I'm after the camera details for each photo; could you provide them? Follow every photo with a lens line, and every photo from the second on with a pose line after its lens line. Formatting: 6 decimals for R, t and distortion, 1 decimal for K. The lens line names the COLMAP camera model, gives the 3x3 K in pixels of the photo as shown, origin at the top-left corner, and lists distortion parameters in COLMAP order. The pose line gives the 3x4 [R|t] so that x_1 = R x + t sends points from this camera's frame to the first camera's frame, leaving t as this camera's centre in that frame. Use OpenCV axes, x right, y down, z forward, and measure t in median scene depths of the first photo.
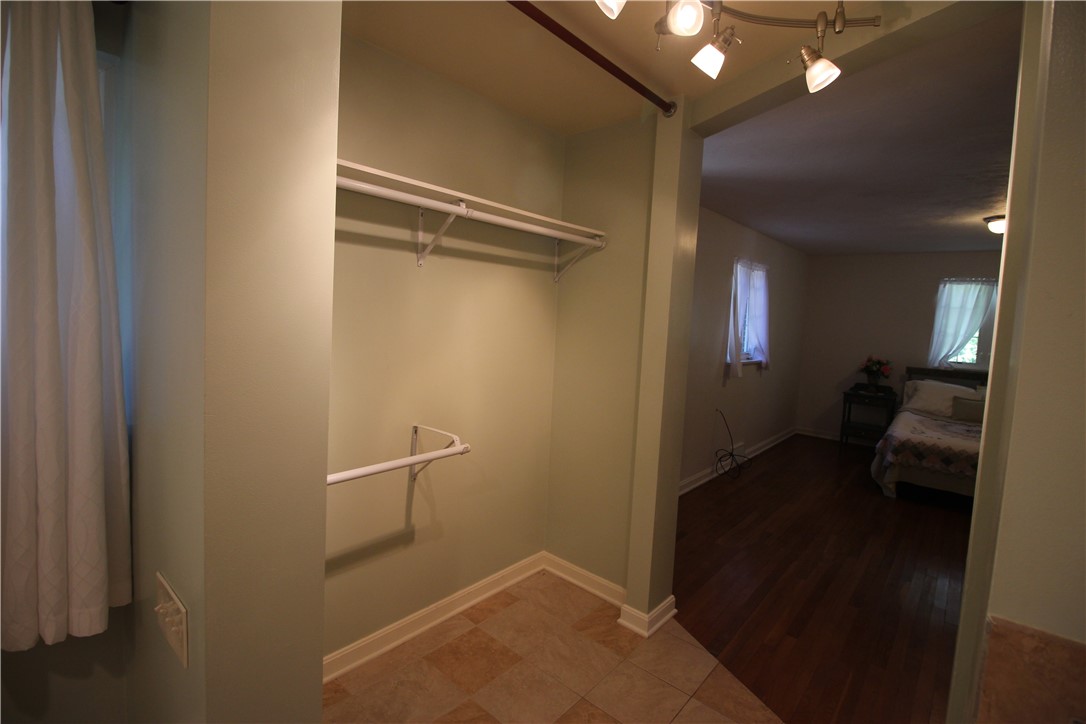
lens RADIAL K [[511.6, 0, 539.8], [0, 511.6, 346.7], [0, 0, 1]] dist [-0.000830, -0.000177]
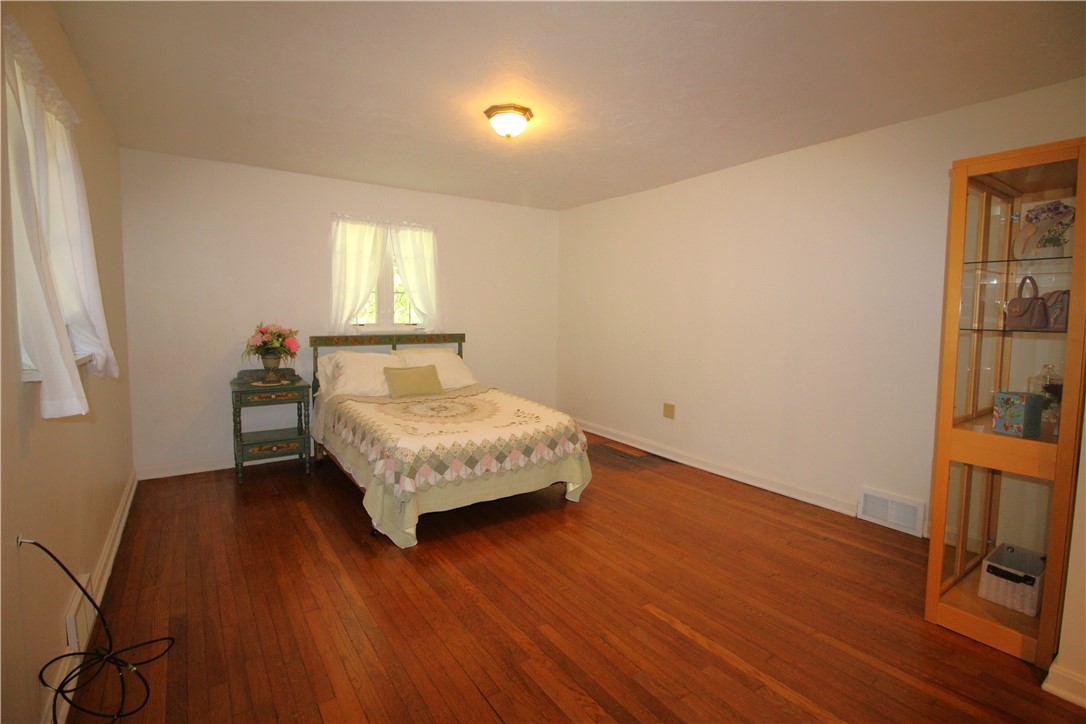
lens RADIAL K [[511.6, 0, 539.8], [0, 511.6, 346.7], [0, 0, 1]] dist [-0.000830, -0.000177]
pose [[0.253922, -0.114695, 0.960400, 0.126952], [0.067759, 0.992614, 0.100628, 0.003897], [-0.964848, 0.039524, 0.259818, 0.528230]]
